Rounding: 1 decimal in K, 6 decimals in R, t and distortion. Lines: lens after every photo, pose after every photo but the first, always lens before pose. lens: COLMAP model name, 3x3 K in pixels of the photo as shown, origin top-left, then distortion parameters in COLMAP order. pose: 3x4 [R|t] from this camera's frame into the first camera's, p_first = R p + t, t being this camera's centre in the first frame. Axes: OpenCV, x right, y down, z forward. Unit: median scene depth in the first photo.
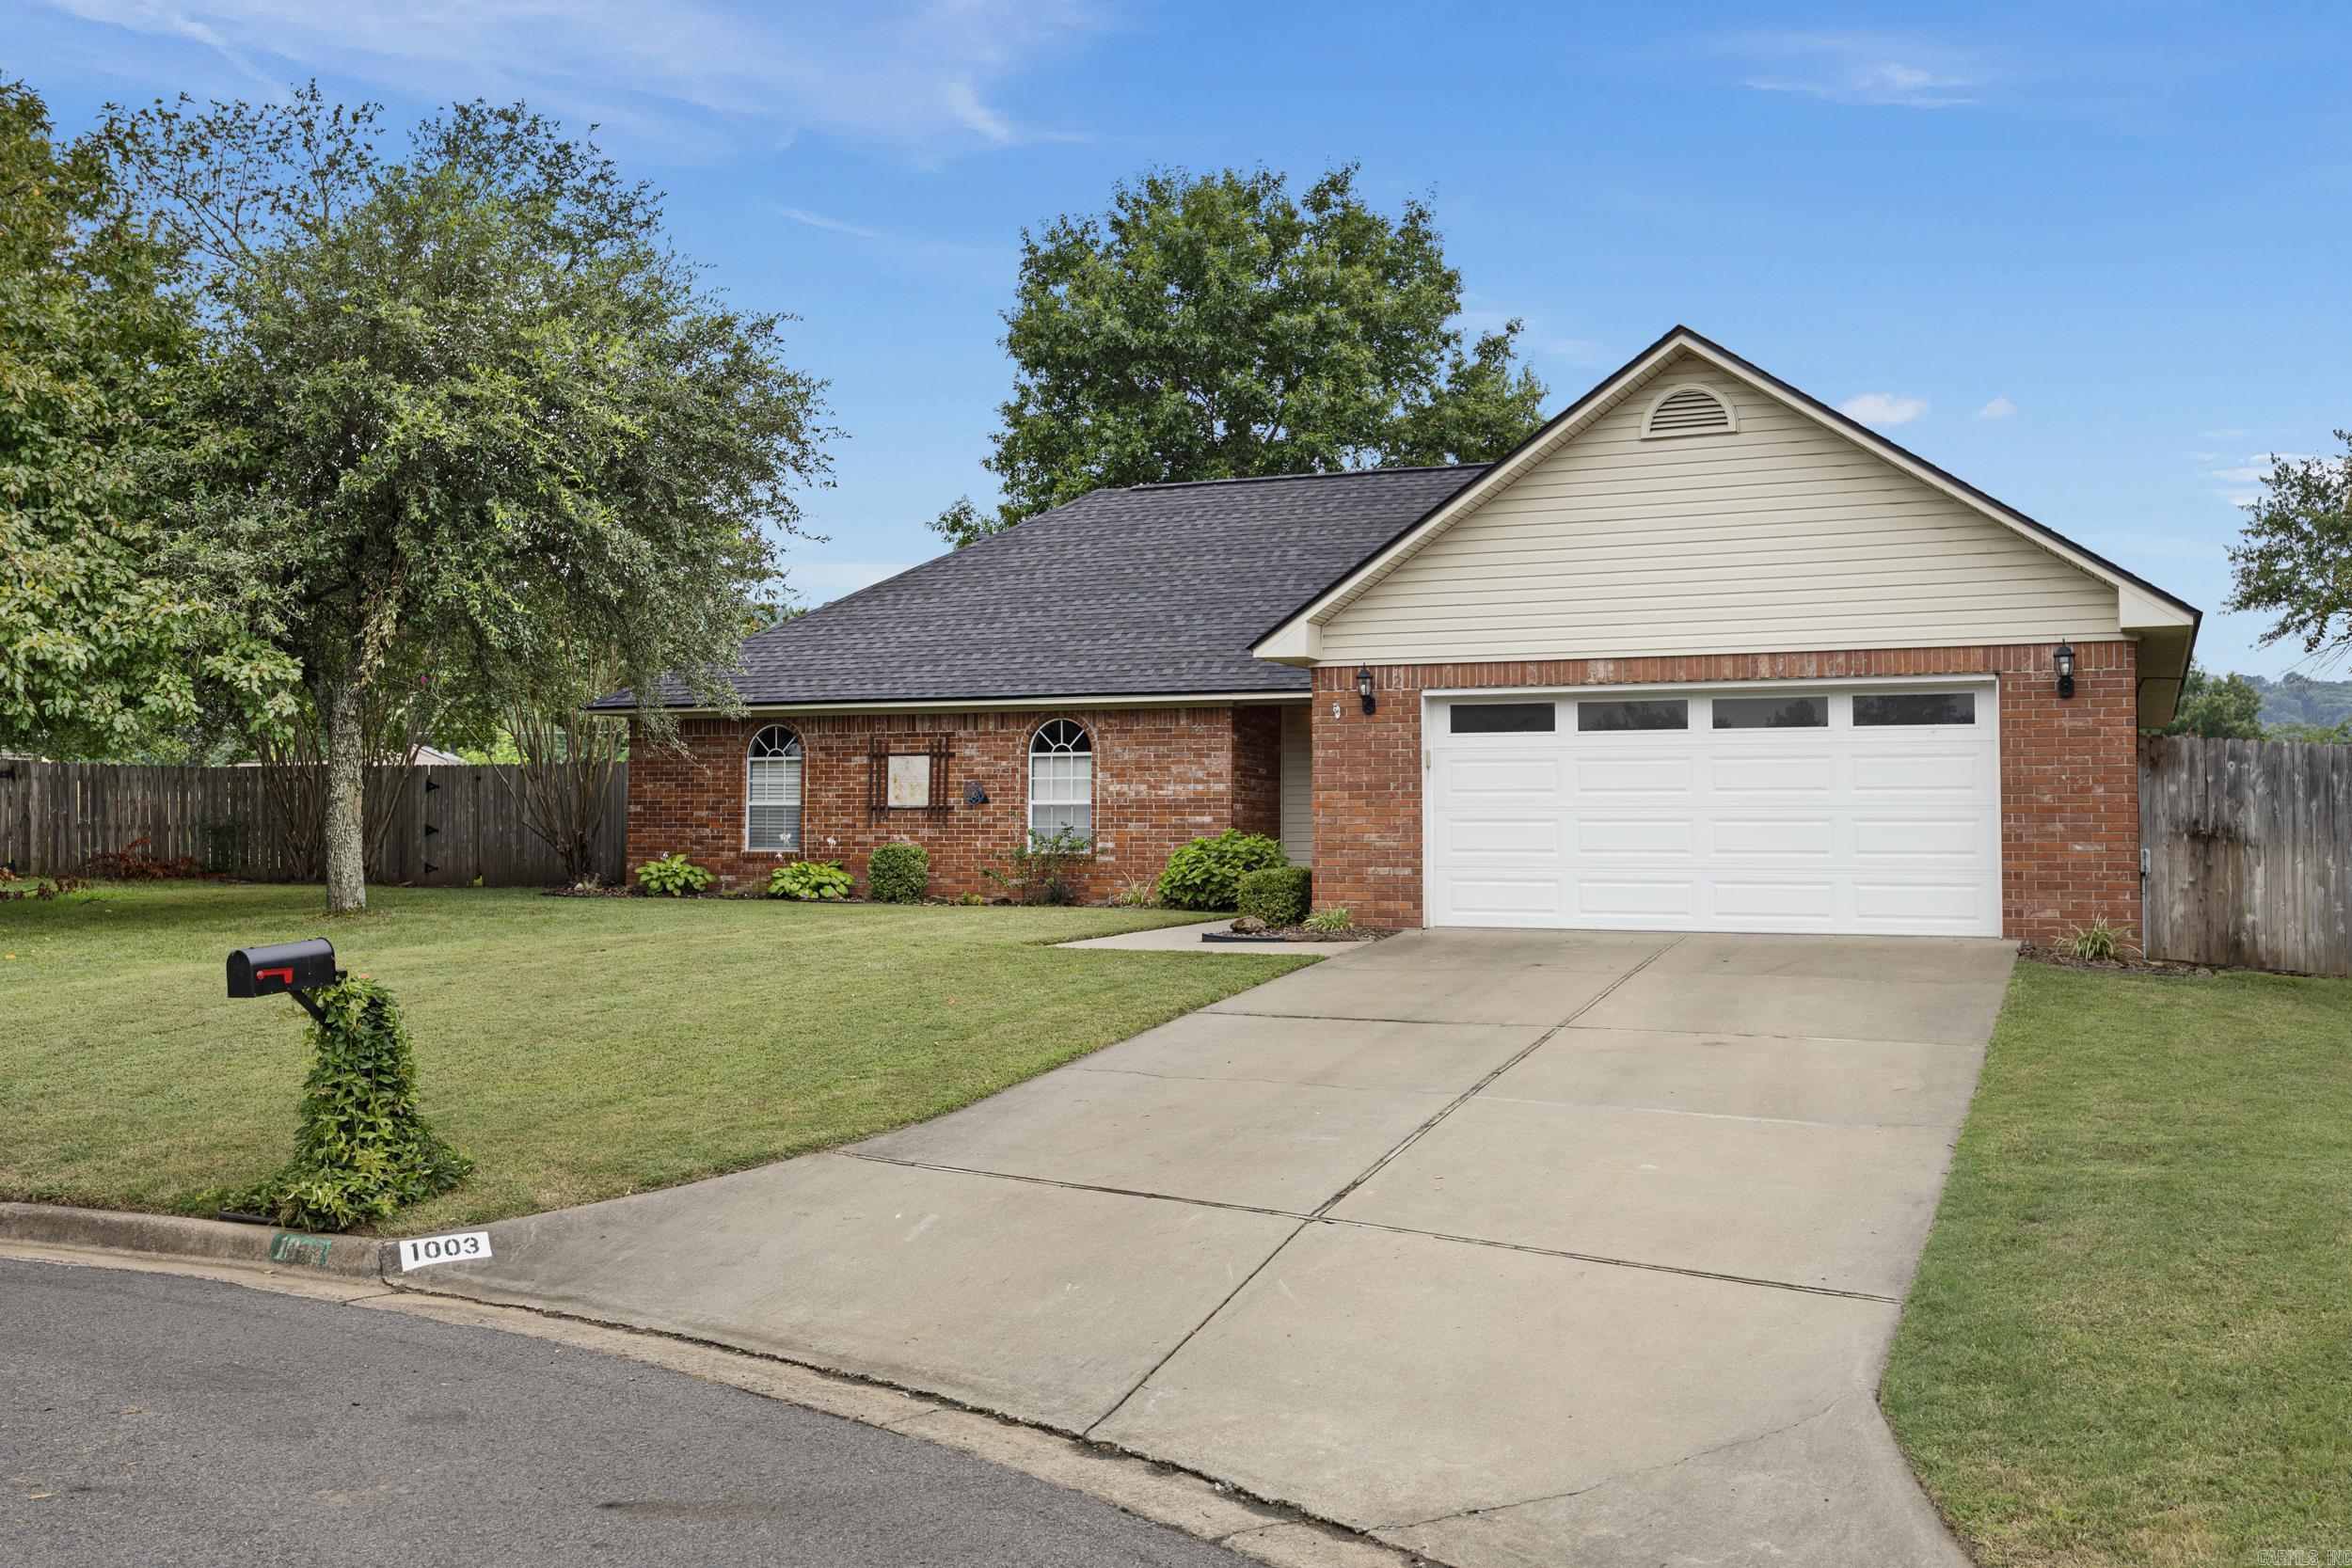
lens RADIAL K [[2166.5, 0, 1176.4], [0, 2166.5, 793.6], [0, 0, 1]] dist [0.069235, 0.000000]
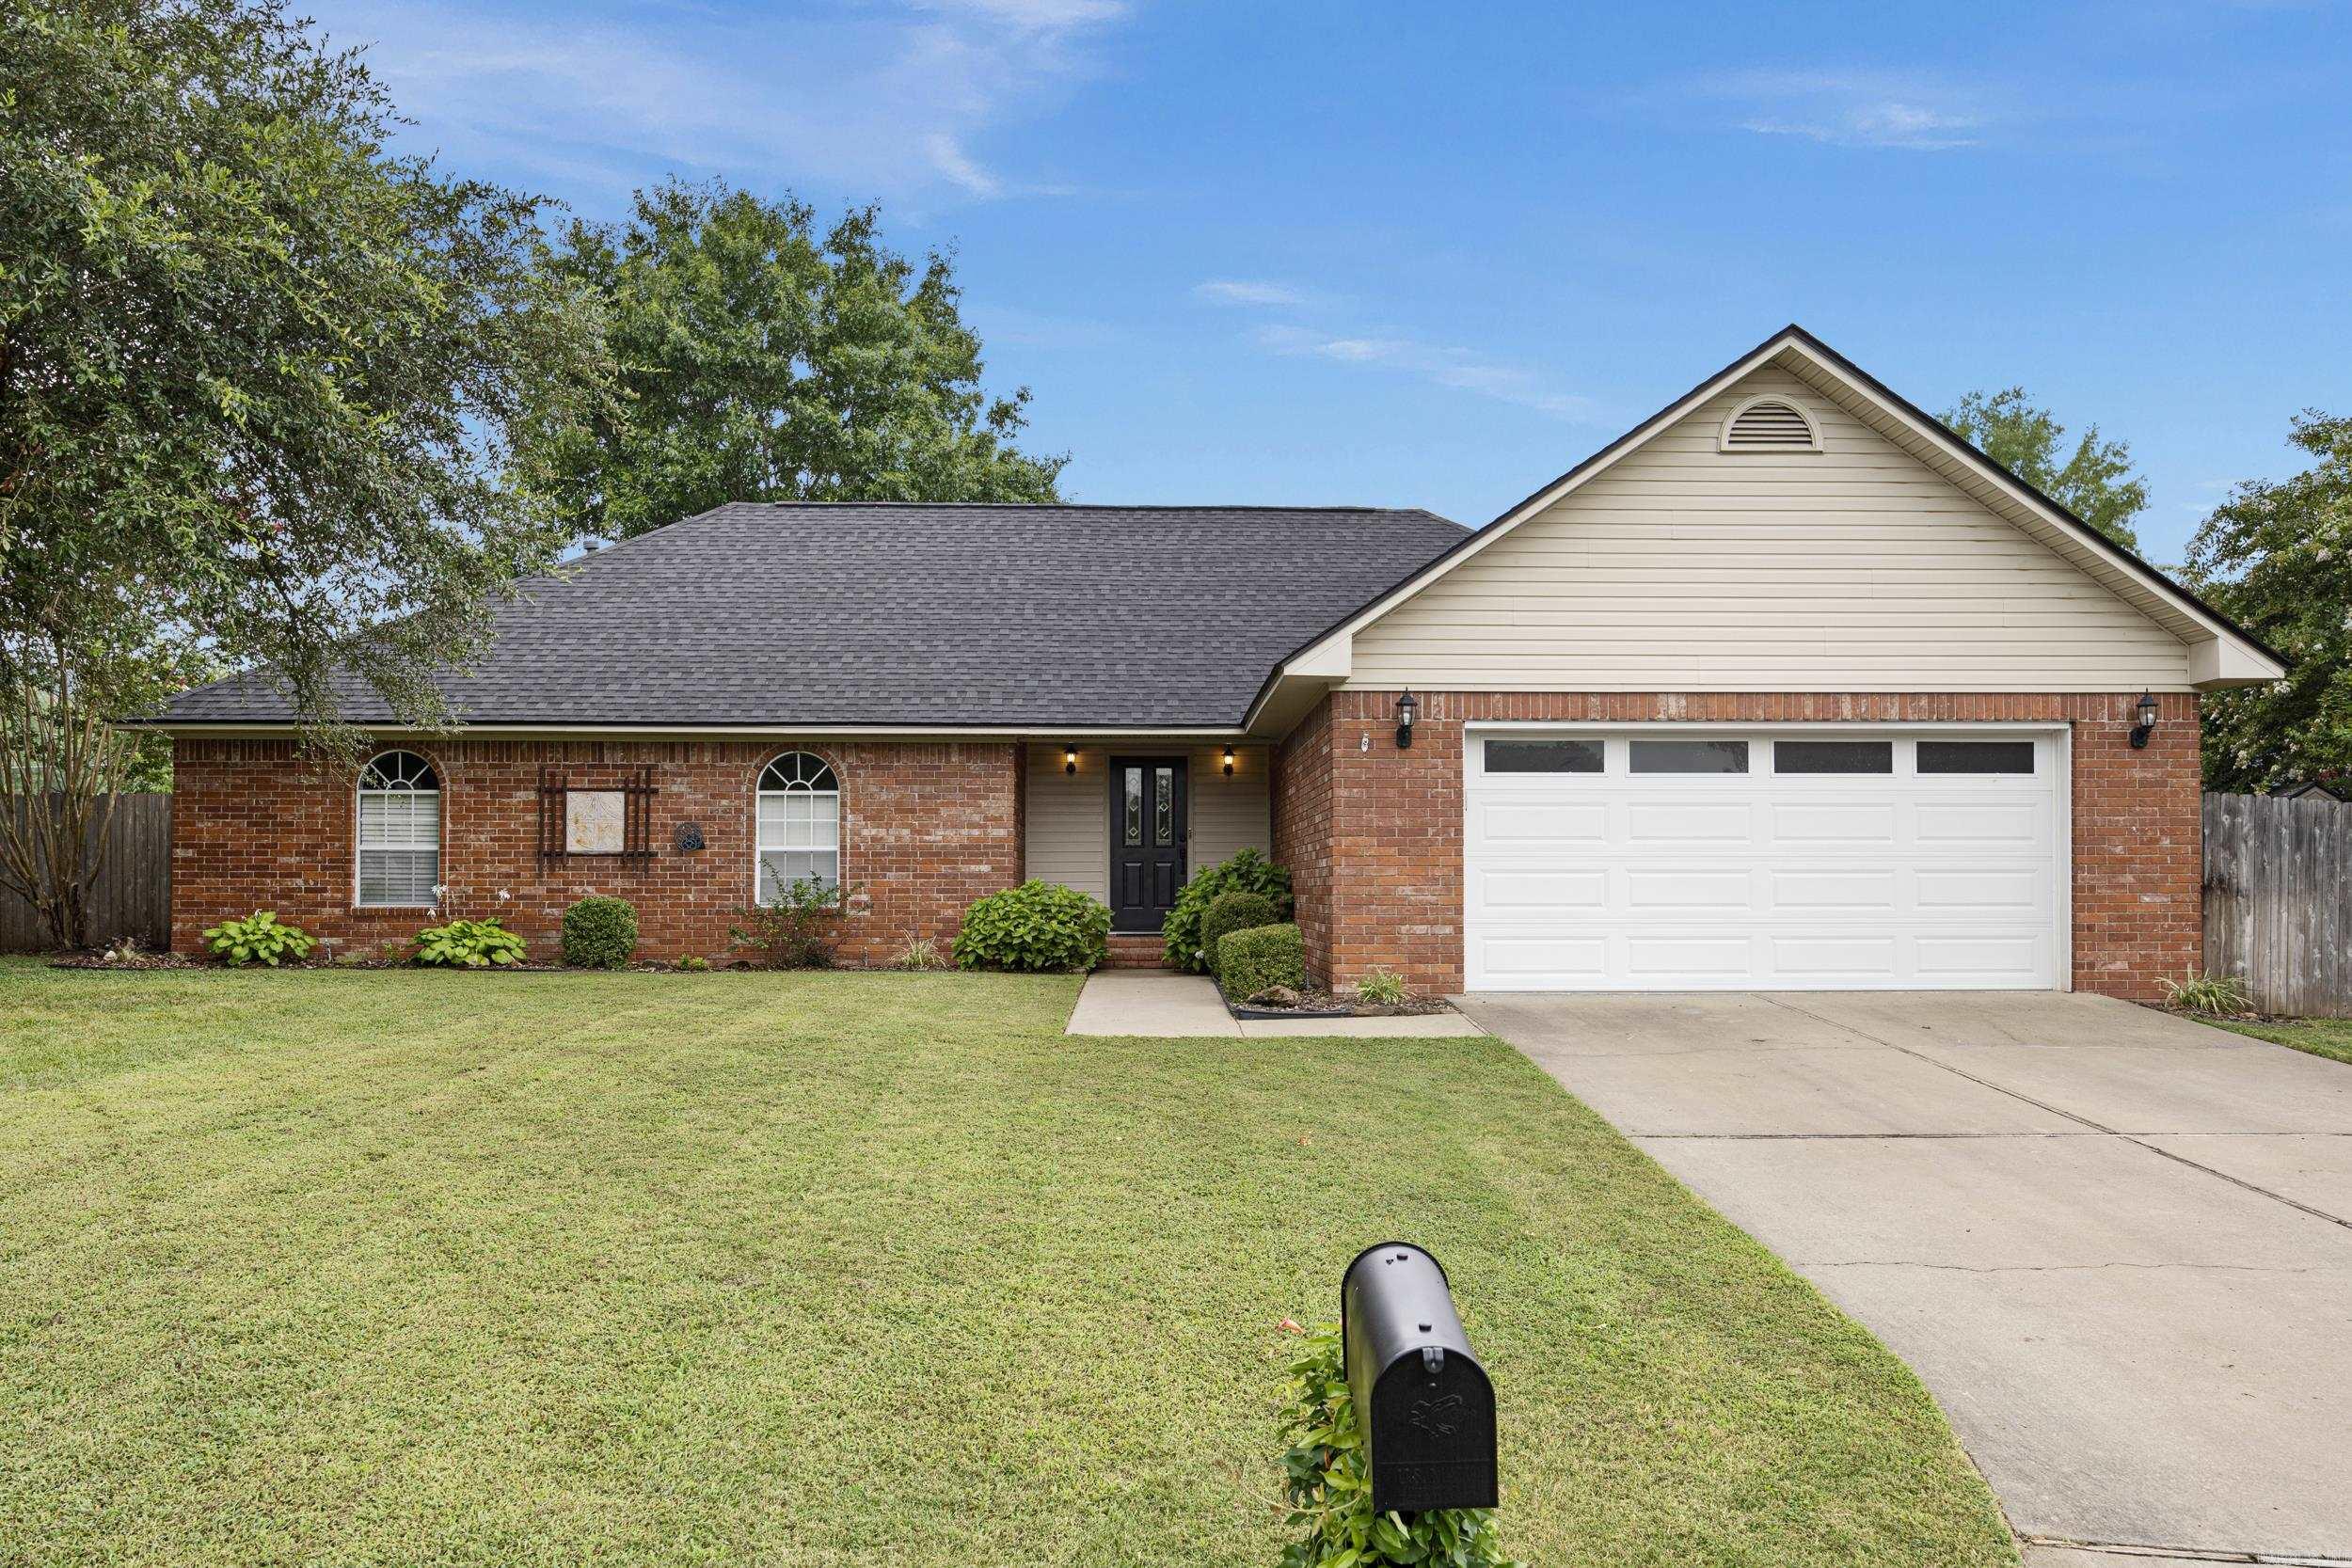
lens RADIAL K [[1754.1, 0, 1152.1], [0, 1754.1, 894.4], [0, 0, 1]] dist [0.008991, -0.015230]
pose [[0.904440, -0.005266, 0.426568, -0.298330], [-0.006674, 0.999627, 0.026492, 0.003769], [-0.426548, -0.026807, 0.904067, 0.411534]]
